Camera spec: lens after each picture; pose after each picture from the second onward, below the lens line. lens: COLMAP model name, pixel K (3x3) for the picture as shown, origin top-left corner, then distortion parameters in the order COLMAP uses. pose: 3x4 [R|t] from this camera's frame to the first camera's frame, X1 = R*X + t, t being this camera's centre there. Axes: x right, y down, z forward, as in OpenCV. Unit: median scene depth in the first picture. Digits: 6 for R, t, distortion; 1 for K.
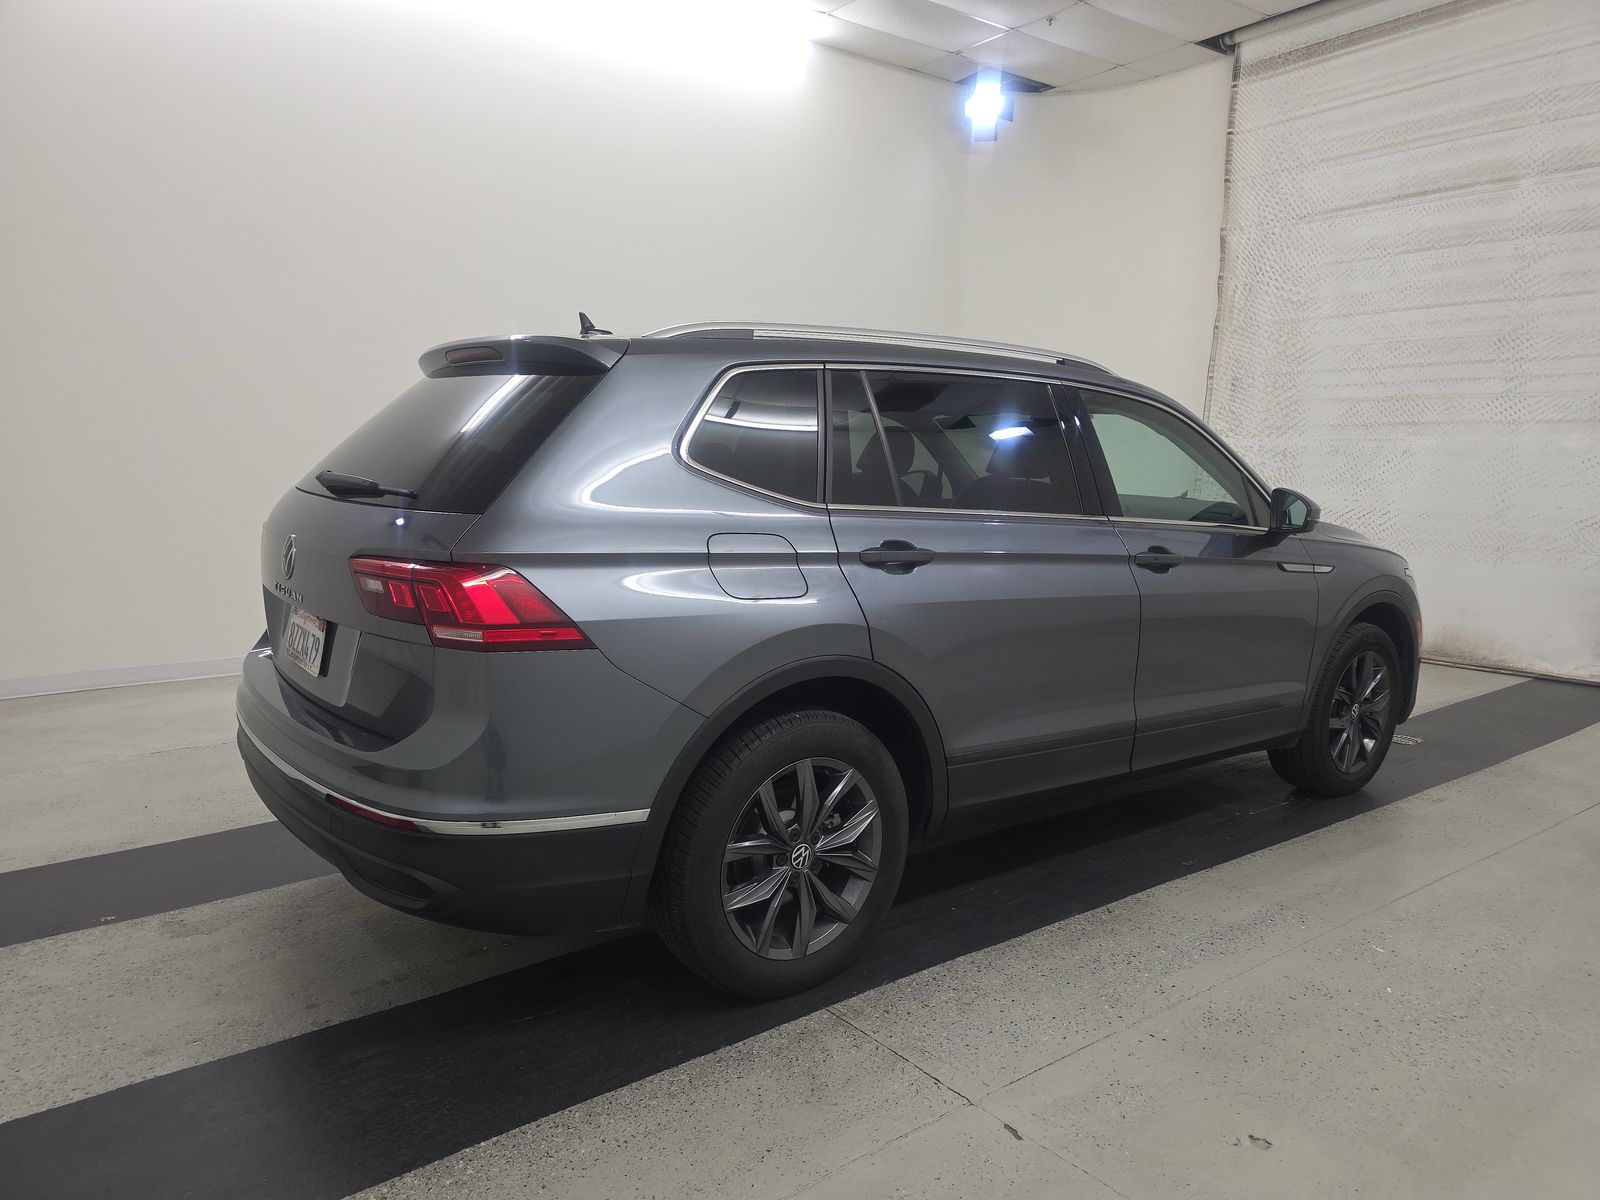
lens RADIAL K [[1059.2, 0, 806.1], [0, 1059.2, 603.5], [0, 0, 1]] dist [0.027492, -0.024434]
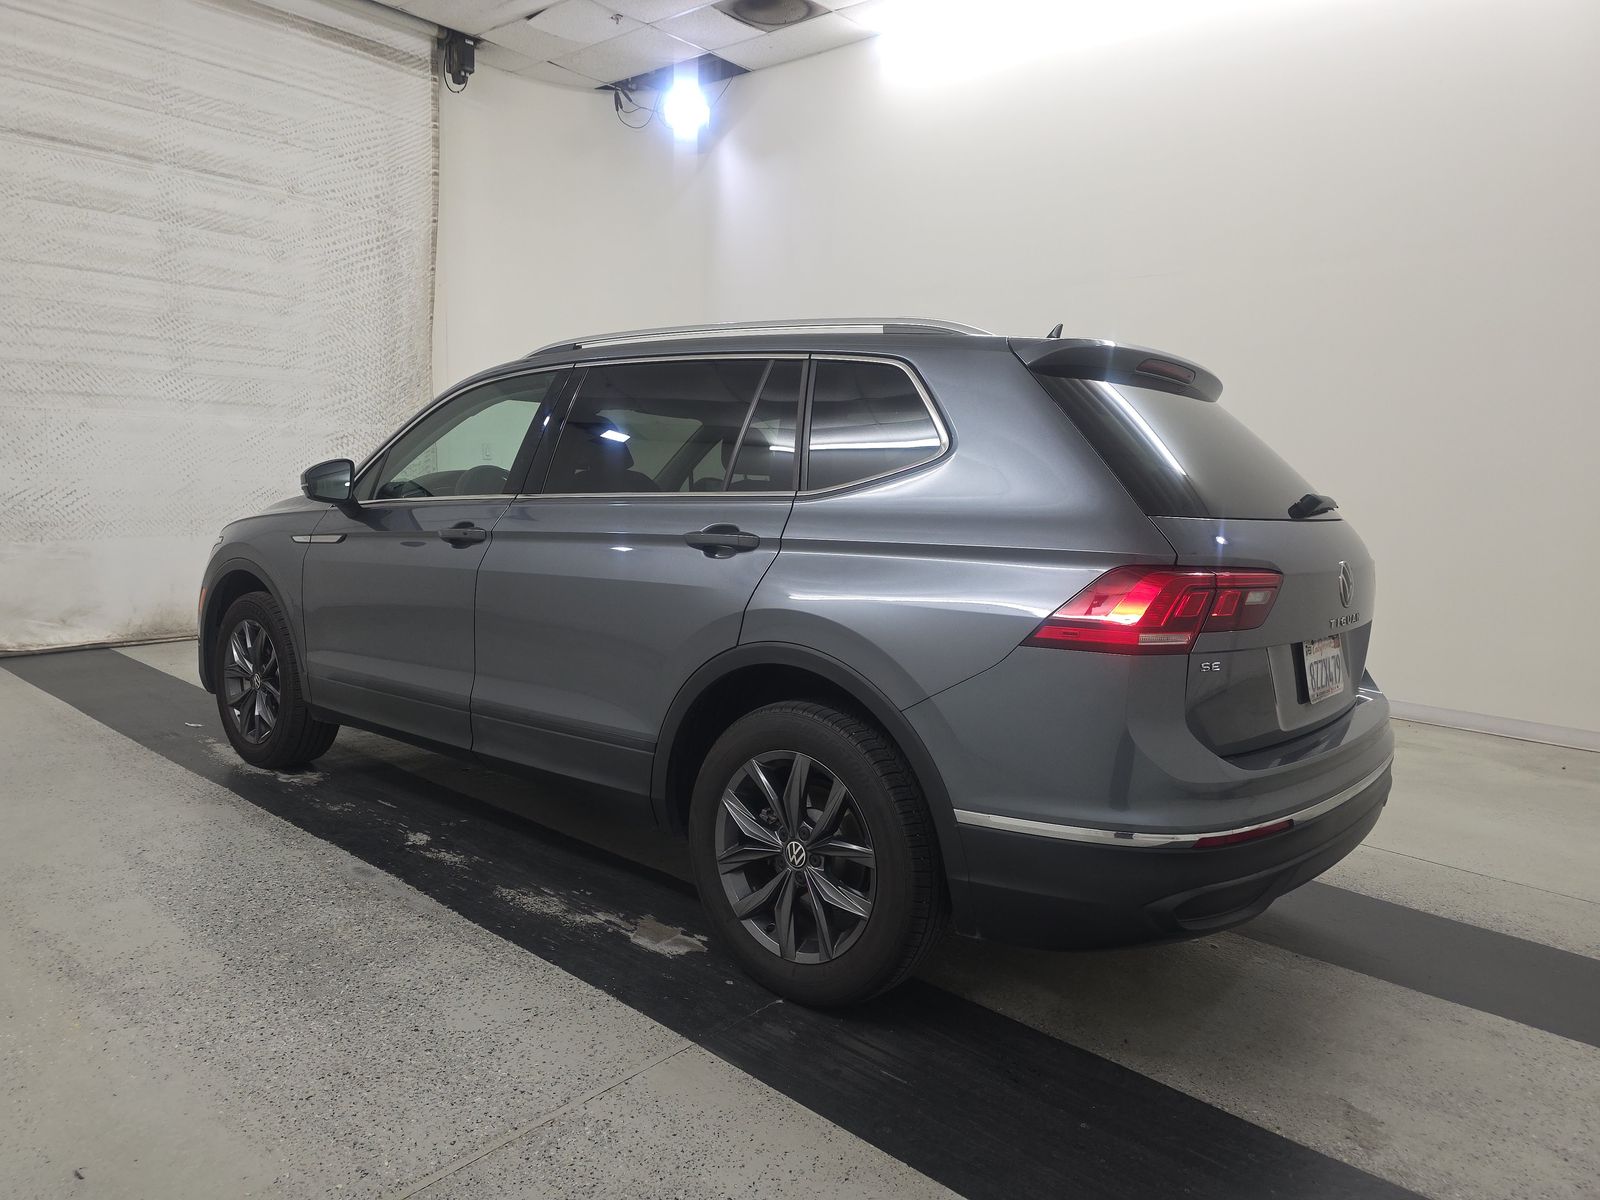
lens RADIAL K [[1059.2, 0, 799.7], [0, 1059.2, 591.4], [0, 0, 1]] dist [0.027492, -0.024434]
pose [[-0.200960, -0.127043, 0.971327, -0.500213], [0.103597, 0.983238, 0.150034, -0.080073], [-0.974106, 0.130778, -0.184430, 0.628325]]
